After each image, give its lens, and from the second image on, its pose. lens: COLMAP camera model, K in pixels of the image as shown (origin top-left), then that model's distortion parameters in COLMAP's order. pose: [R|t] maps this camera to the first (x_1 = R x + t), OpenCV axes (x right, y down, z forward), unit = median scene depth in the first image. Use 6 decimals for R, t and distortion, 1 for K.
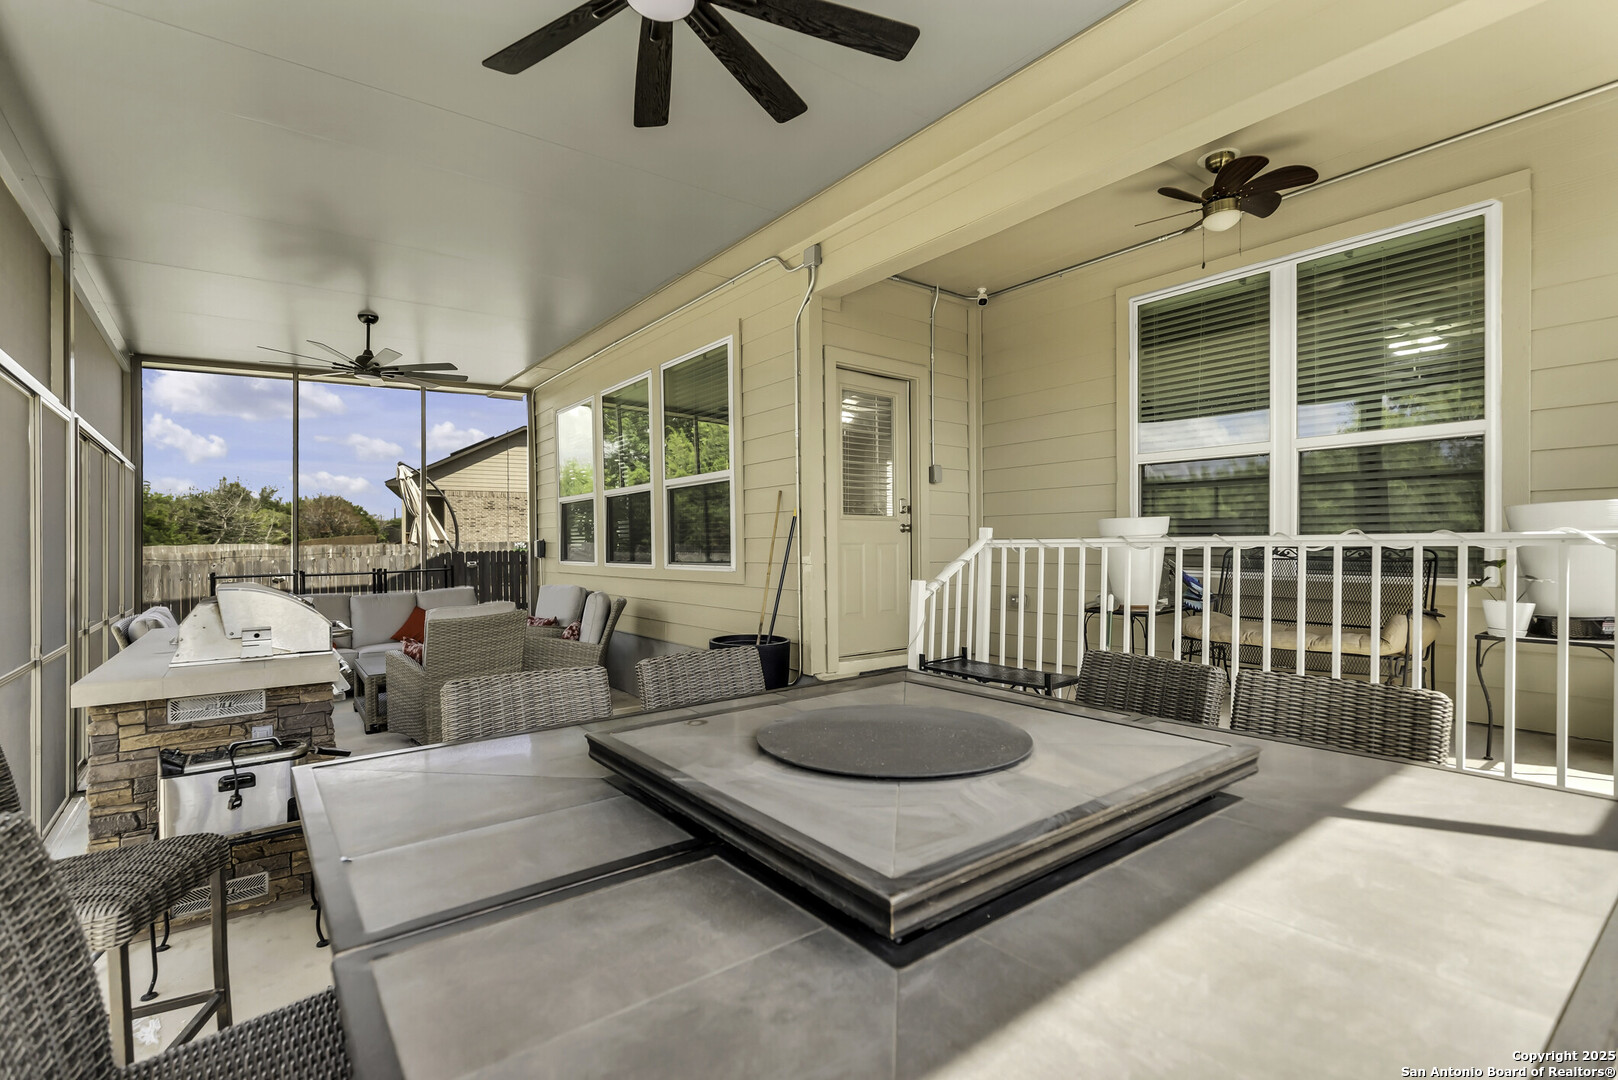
lens RADIAL K [[750.7, 0, 809.4], [0, 750.7, 544.8], [0, 0, 1]] dist [0.018698, -0.000012]
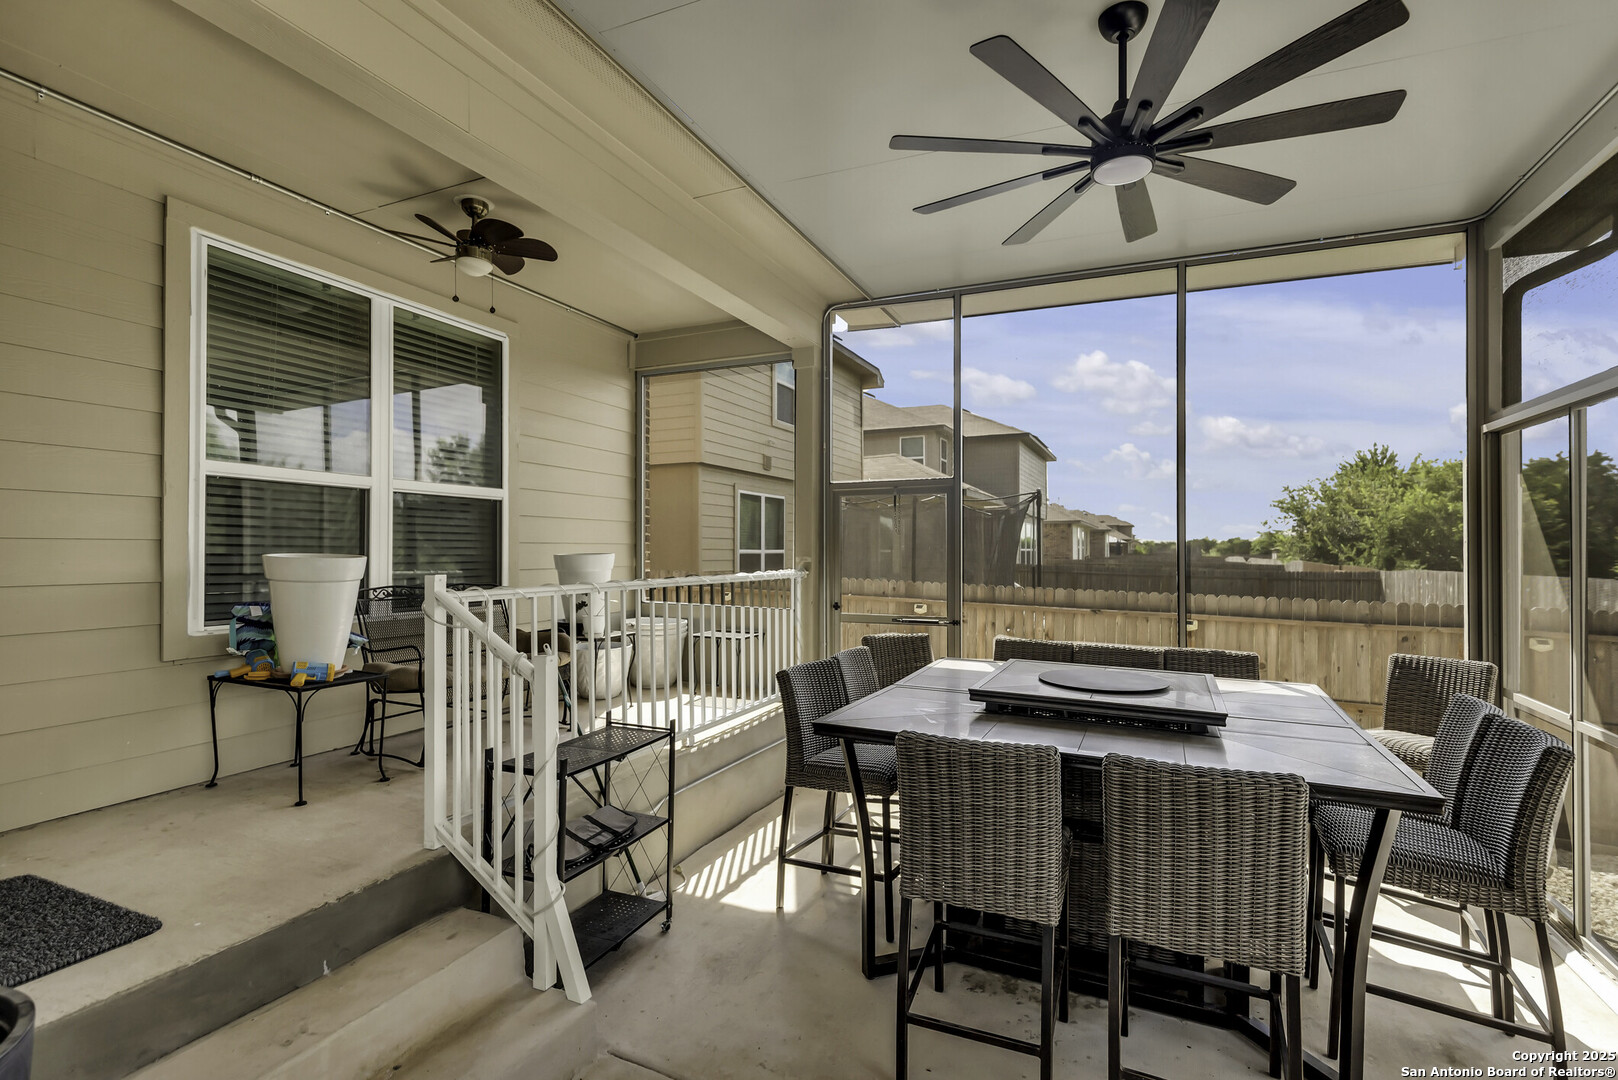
lens RADIAL K [[750.7, 0, 810.6], [0, 750.7, 541.9], [0, 0, 1]] dist [0.018698, -0.000012]
pose [[-0.473389, 0.006818, 0.880827, -0.497843], [0.001251, 0.999974, -0.007069, -0.049831], [-0.880852, -0.002245, -0.473386, 0.986881]]
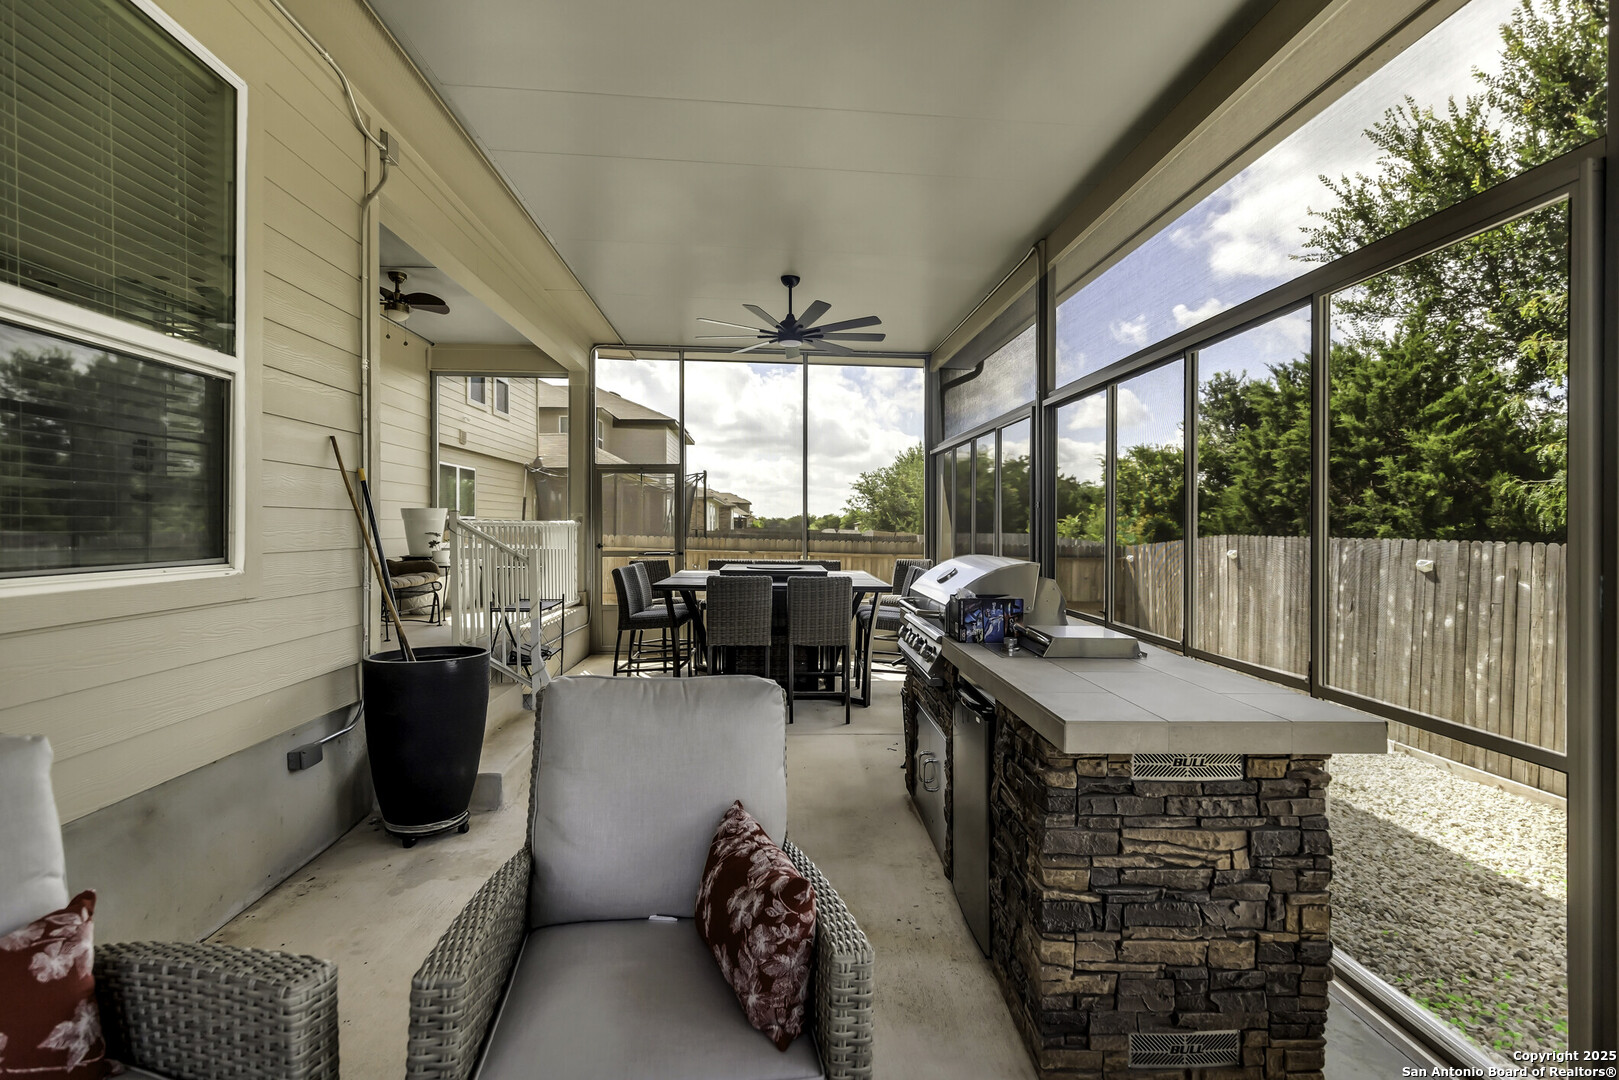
lens RADIAL K [[751.2, 0, 805.5], [0, 751.2, 537.3], [0, 0, 1]] dist [0.018698, -0.000012]
pose [[-0.827420, -0.010370, 0.561487, -0.906945], [-0.000082, 0.999832, 0.018346, -0.005923], [-0.561583, 0.015134, -0.827282, 1.643045]]
